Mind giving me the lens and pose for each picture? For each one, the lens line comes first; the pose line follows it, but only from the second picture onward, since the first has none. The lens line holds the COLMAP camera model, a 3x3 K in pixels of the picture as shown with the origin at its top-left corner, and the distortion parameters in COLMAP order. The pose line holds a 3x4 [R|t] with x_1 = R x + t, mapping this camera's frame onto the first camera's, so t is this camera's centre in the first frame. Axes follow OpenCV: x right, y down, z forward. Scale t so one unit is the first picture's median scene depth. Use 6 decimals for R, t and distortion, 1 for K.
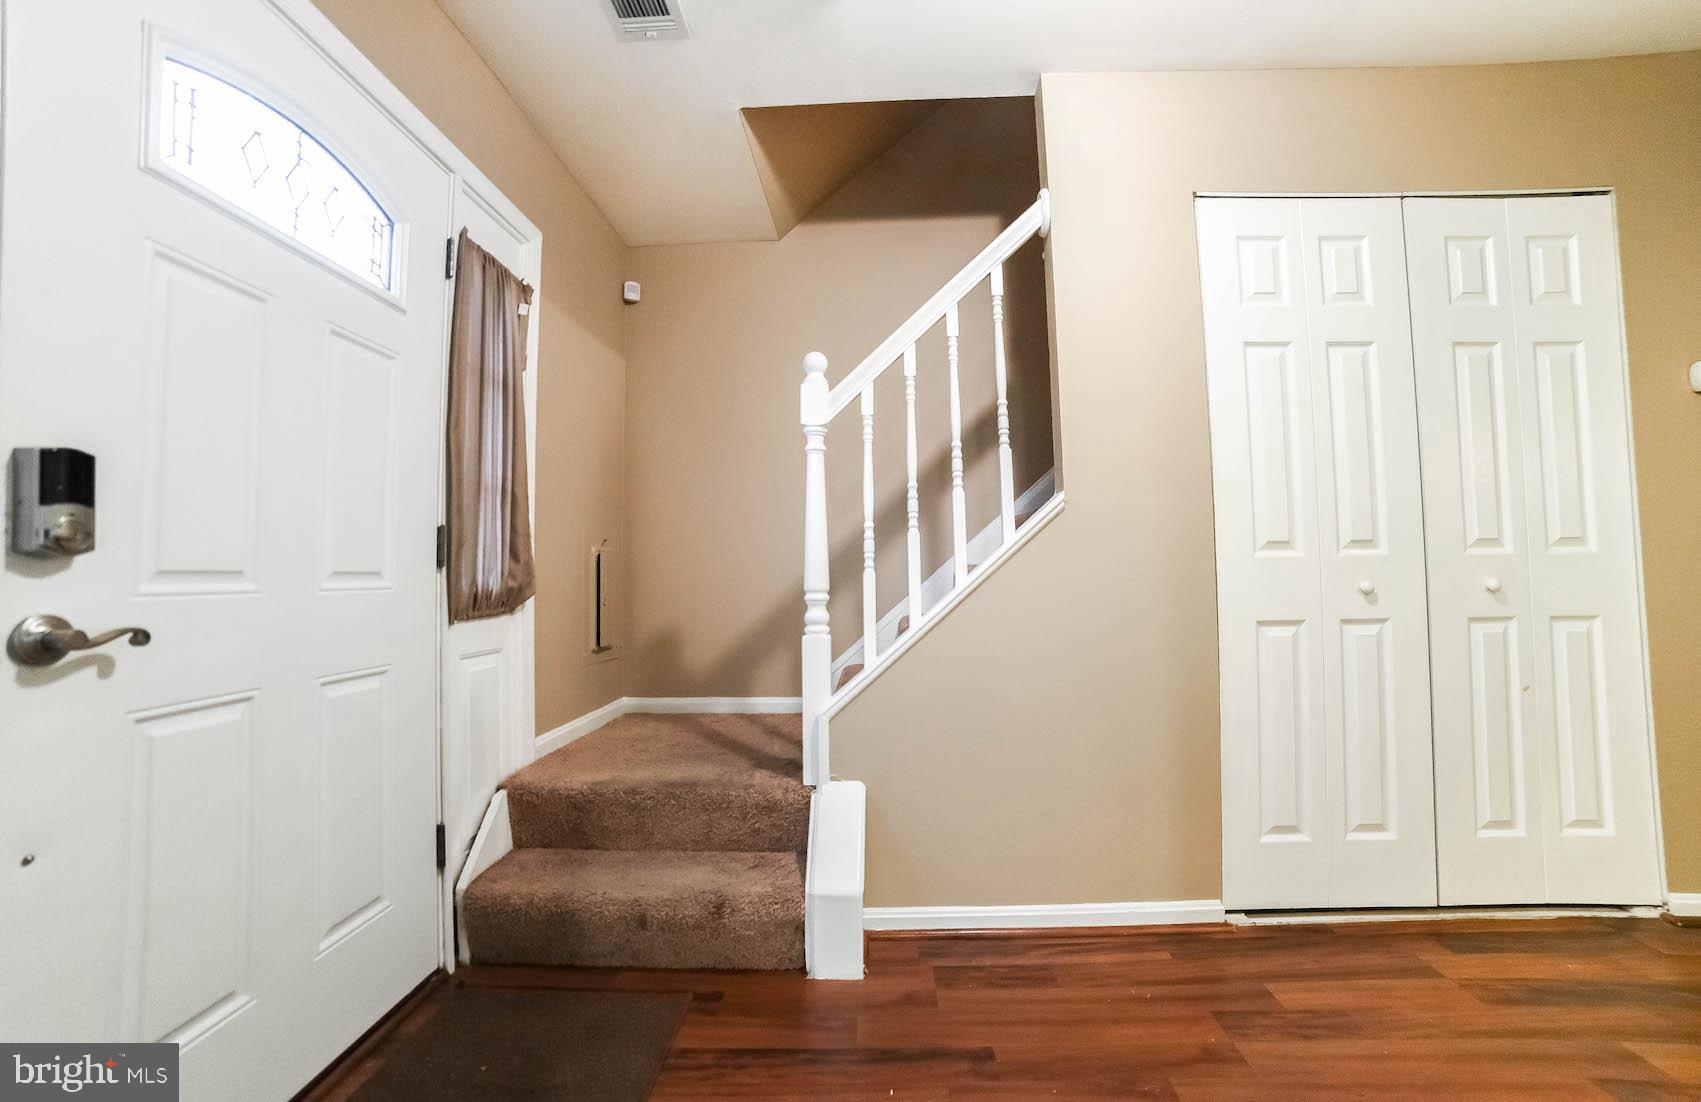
lens RADIAL K [[676.4, 0, 850.5], [0, 676.4, 551.0], [0, 0, 1]] dist [-0.044621, 0.017352]
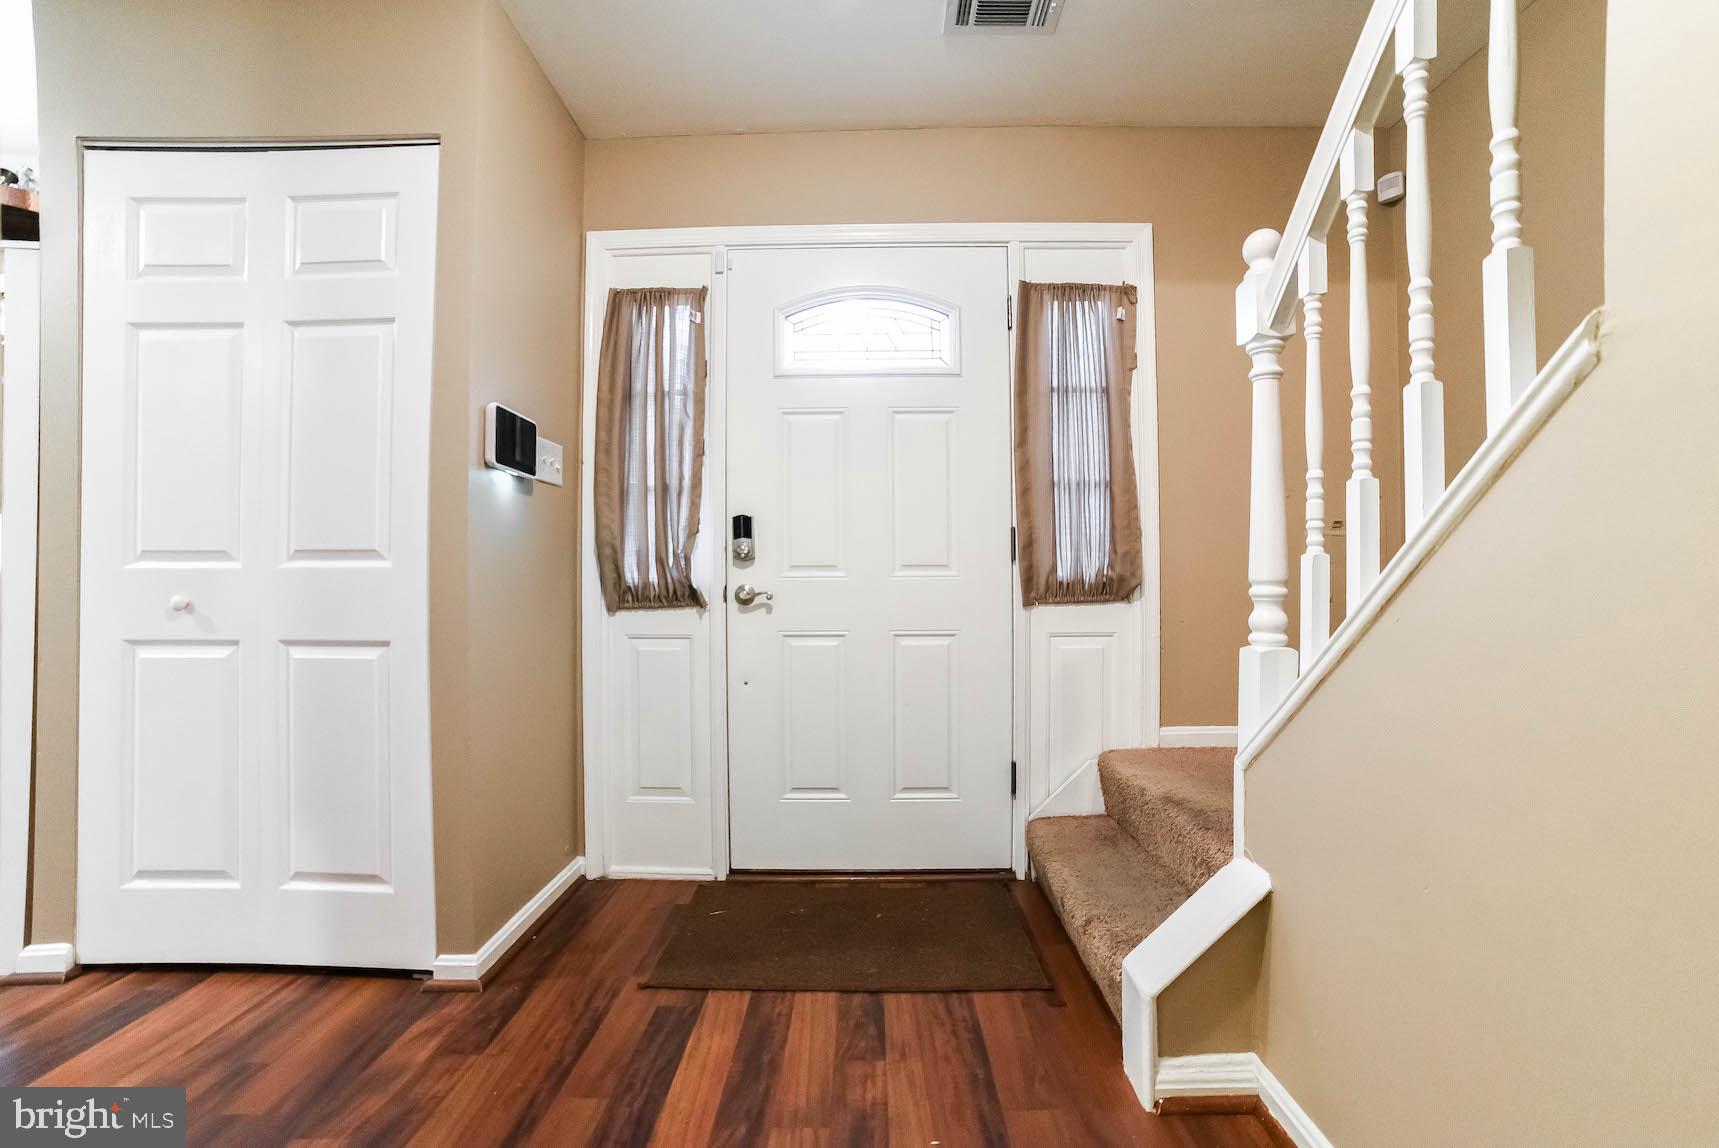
lens RADIAL K [[699.4, 0, 869.8], [0, 699.4, 580.9], [0, 0, 1]] dist [-0.095767, 0.038720]
pose [[0.073364, 0.007103, -0.997280, 0.709688], [0.041755, 0.999076, 0.010187, 0.040559], [0.996431, -0.042389, 0.072999, 0.660729]]
